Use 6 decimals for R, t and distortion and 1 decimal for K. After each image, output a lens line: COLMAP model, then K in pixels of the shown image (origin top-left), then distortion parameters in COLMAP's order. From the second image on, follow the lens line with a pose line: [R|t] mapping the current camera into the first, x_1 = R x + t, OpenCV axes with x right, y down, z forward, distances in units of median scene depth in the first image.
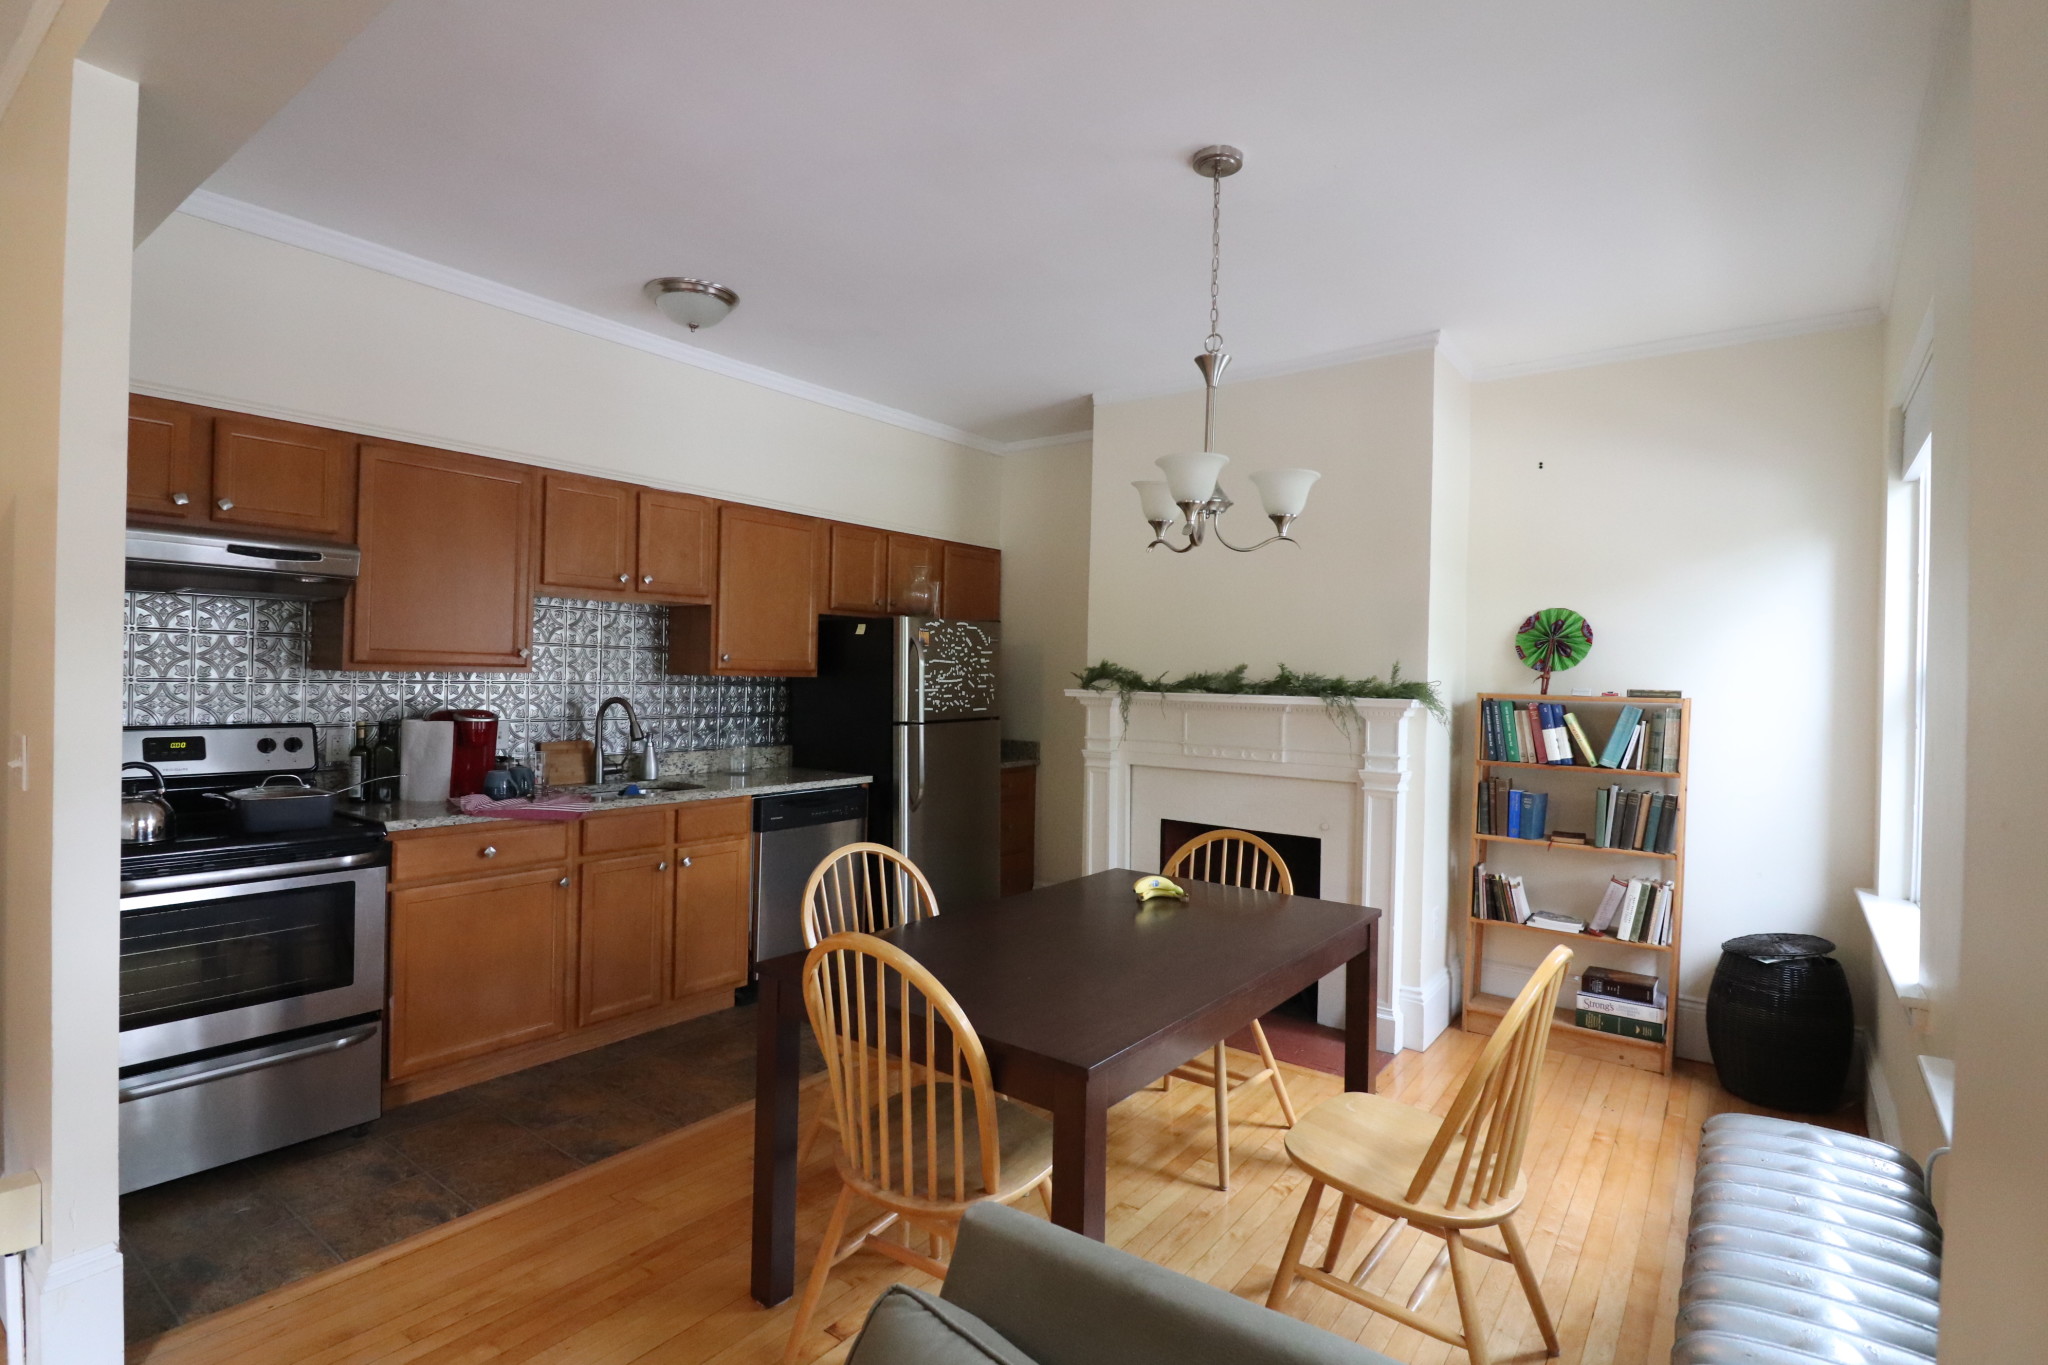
lens RADIAL K [[990.5, 0, 1022.5], [0, 990.5, 665.9], [0, 0, 1]] dist [-0.001456, -0.007980]
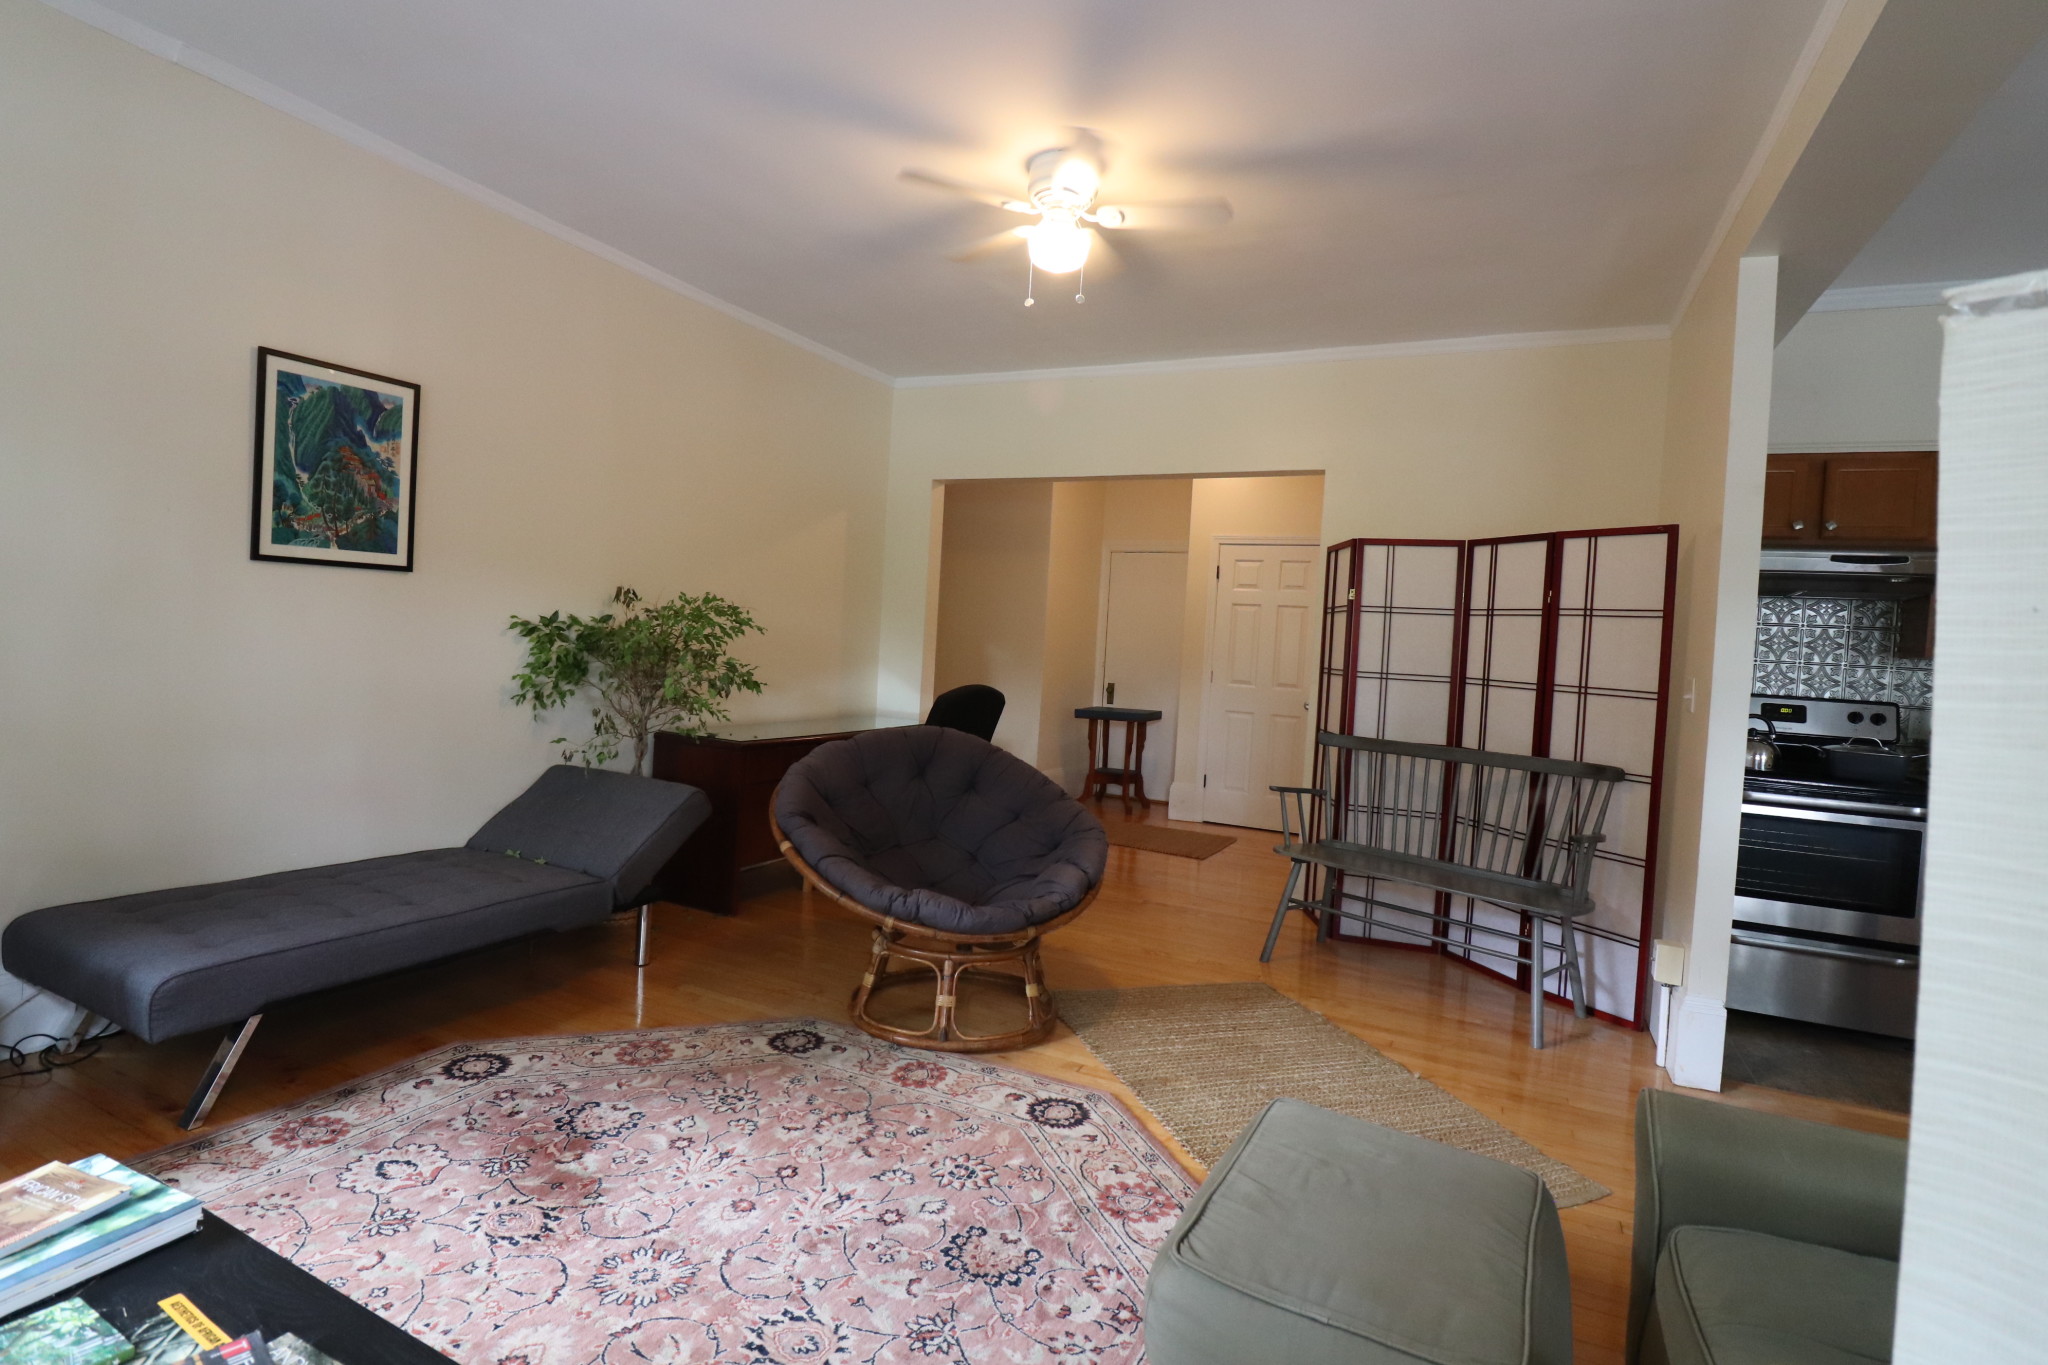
lens RADIAL K [[990.5, 0, 1023.4], [0, 990.5, 668.8], [0, 0, 1]] dist [-0.001456, -0.007980]
pose [[0.193834, 0.028038, -0.980634, 0.213760], [-0.040837, 0.998956, 0.020490, 0.032735], [0.980184, 0.036075, 0.194776, -0.234099]]
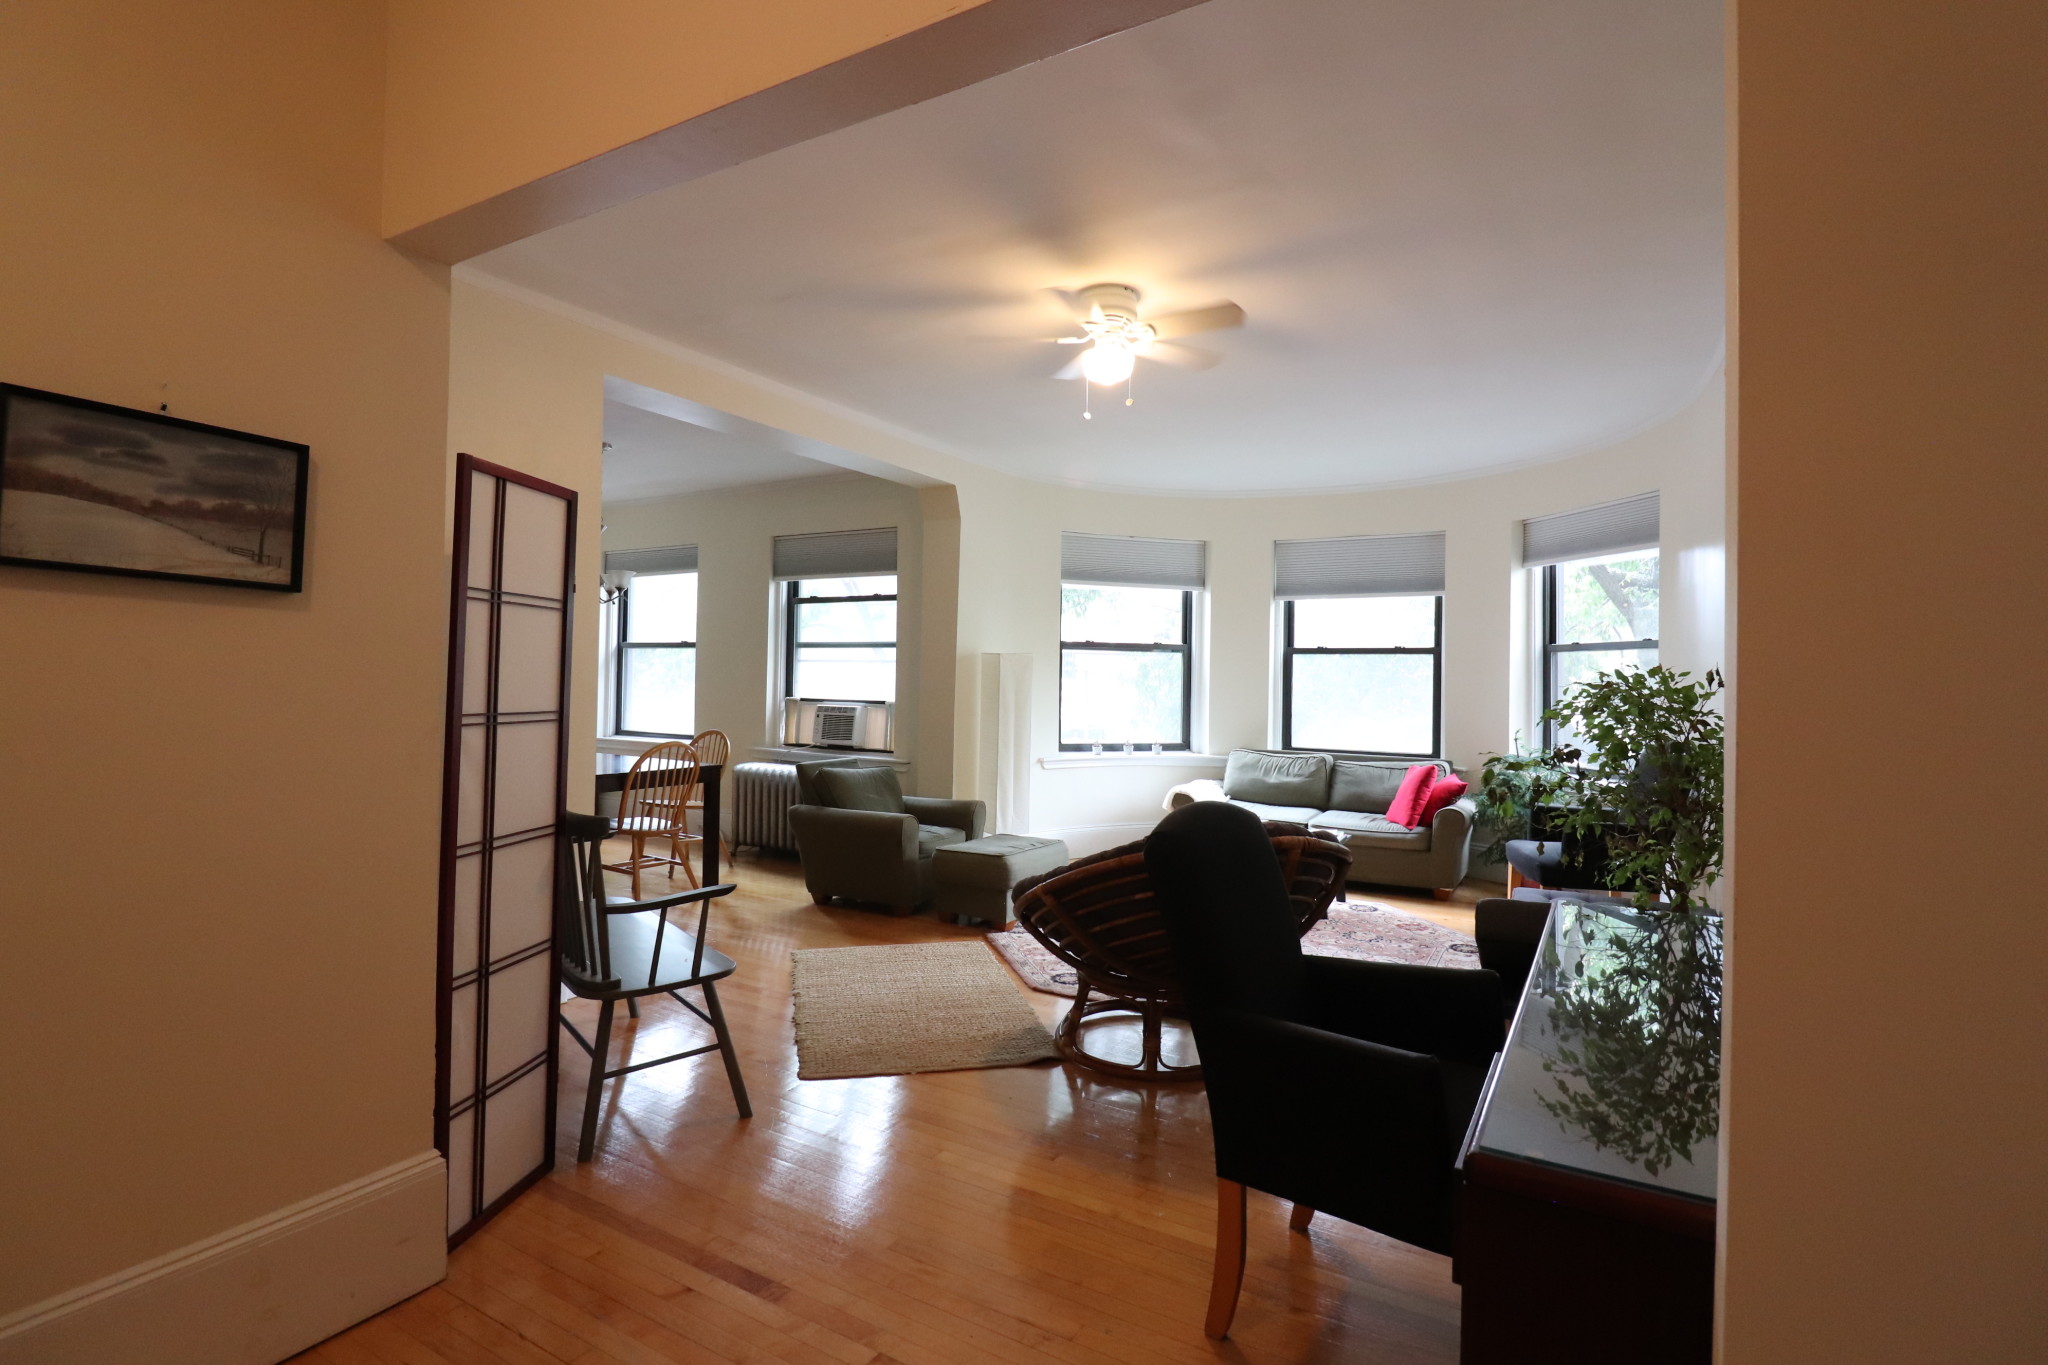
lens RADIAL K [[981.9, 0, 1021.5], [0, 981.9, 677.1], [0, 0, 1]] dist [0.014041, 0.000033]
pose [[-0.101938, -0.007975, 0.994759, -1.697828], [-0.034782, 0.999385, 0.004448, 0.003540], [-0.994183, -0.034146, -0.102153, 0.143958]]
